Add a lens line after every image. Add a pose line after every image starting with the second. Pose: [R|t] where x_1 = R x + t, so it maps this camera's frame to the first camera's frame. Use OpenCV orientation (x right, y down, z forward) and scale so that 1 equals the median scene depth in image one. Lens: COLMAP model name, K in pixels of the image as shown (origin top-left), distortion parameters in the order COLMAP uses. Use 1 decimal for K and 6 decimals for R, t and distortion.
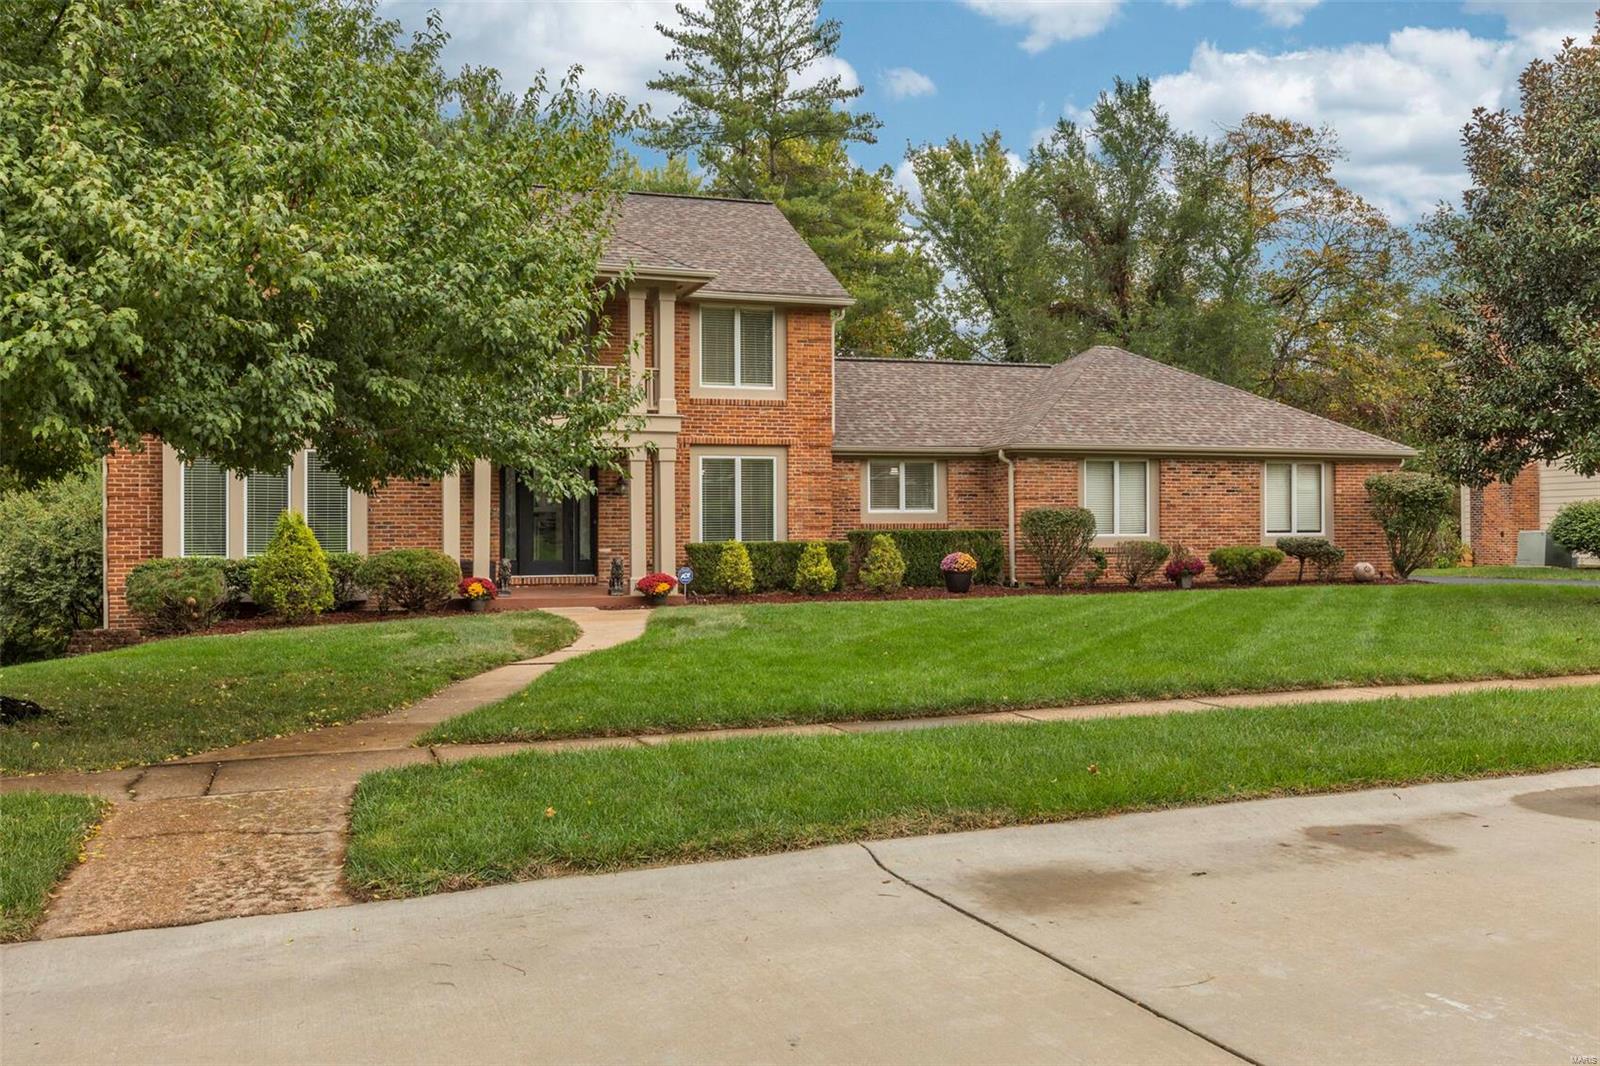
lens RADIAL K [[1314.4, 0, 800.0], [0, 1314.4, 533.0], [0, 0, 1]] dist [-0.001361, -0.002014]
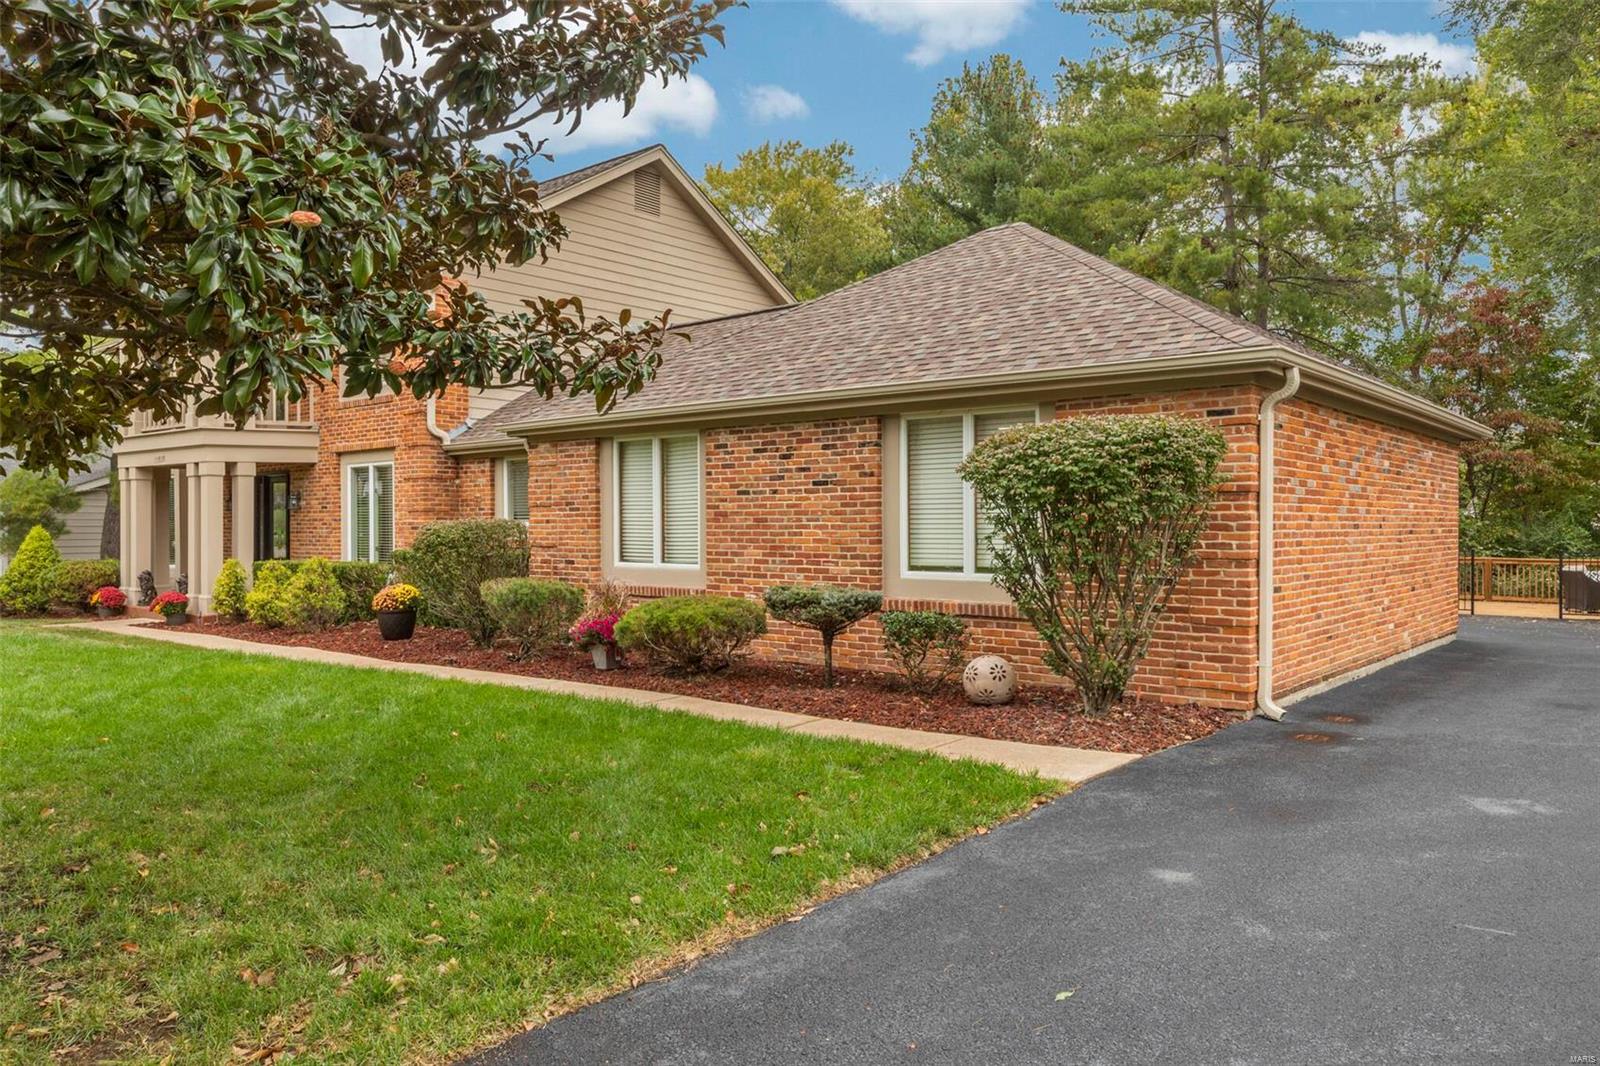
lens RADIAL K [[1126.0, 0, 800.0], [0, 1126.0, 533.0], [0, 0, 1]] dist [-0.004567, -0.002535]
pose [[0.531156, 0.007352, -0.847242, 0.737659], [-0.003945, 0.999973, 0.006204, -0.017208], [0.847265, 0.000047, 0.531170, 0.832842]]
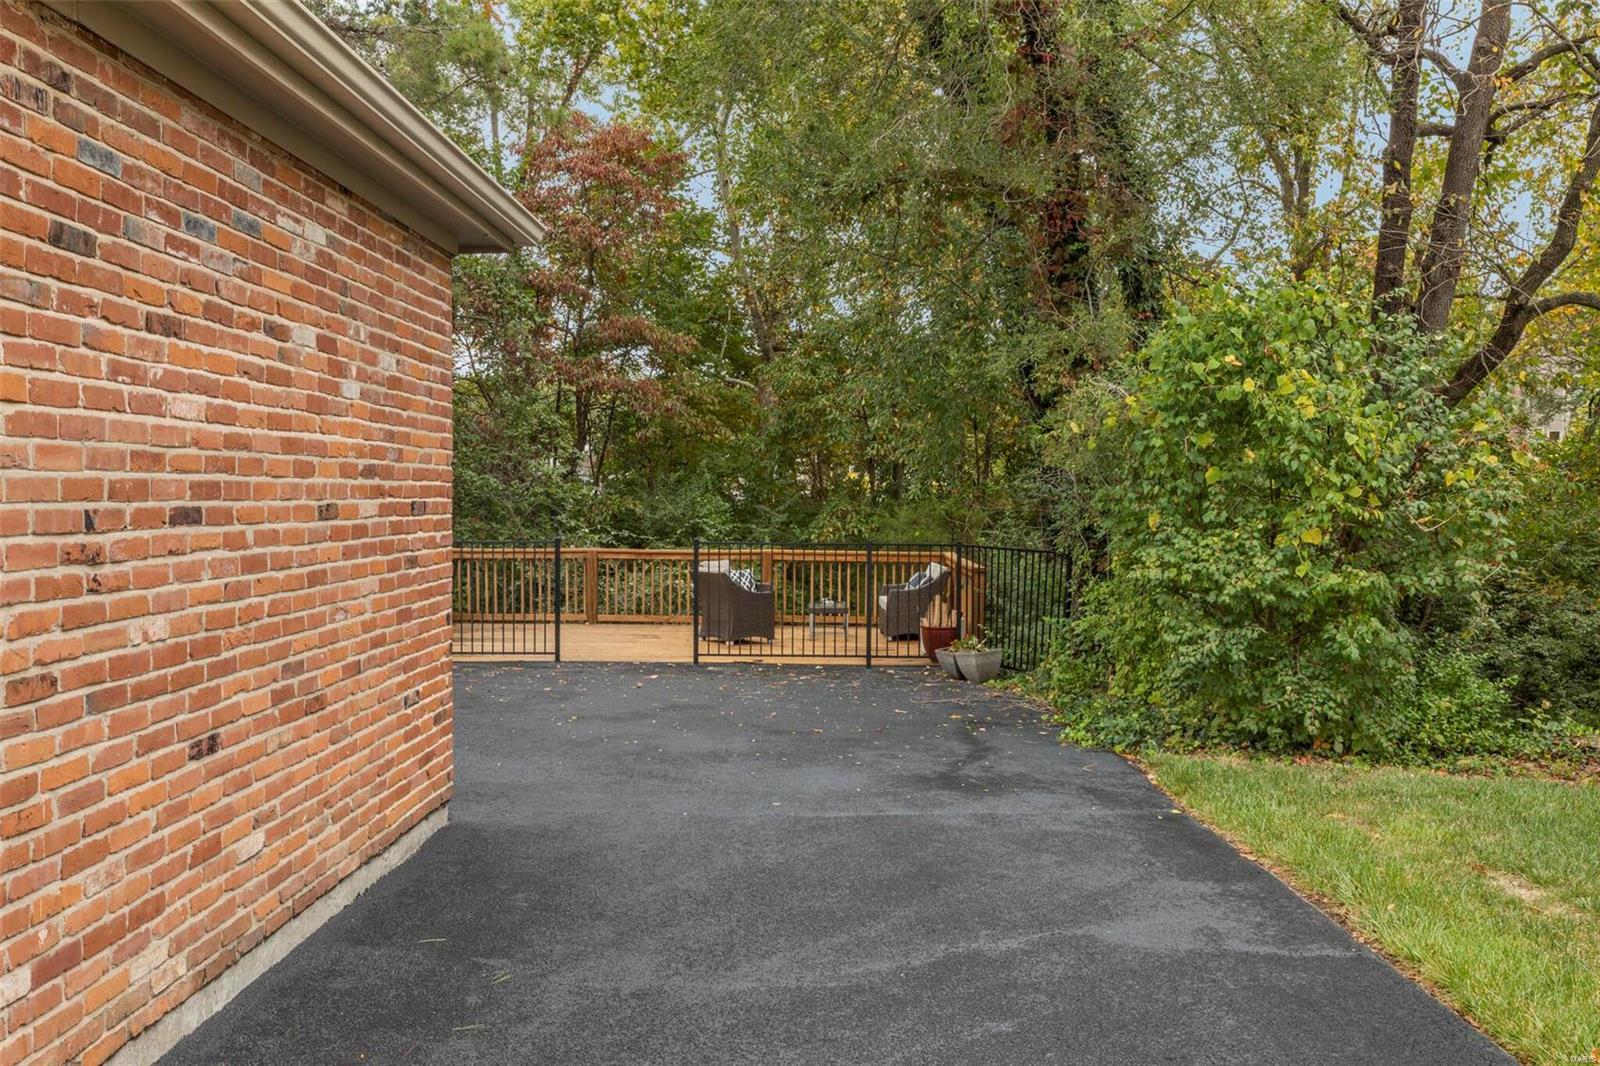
lens RADIAL K [[1587.8, 0, 800.0], [0, 1587.8, 533.0], [0, 0, 1]] dist [-0.003596, -0.000642]
pose [[0.939775, 0.016813, -0.341379, 0.544035], [-0.010306, 0.999729, 0.020866, -0.018156], [0.341637, -0.016091, 0.939694, 1.267874]]
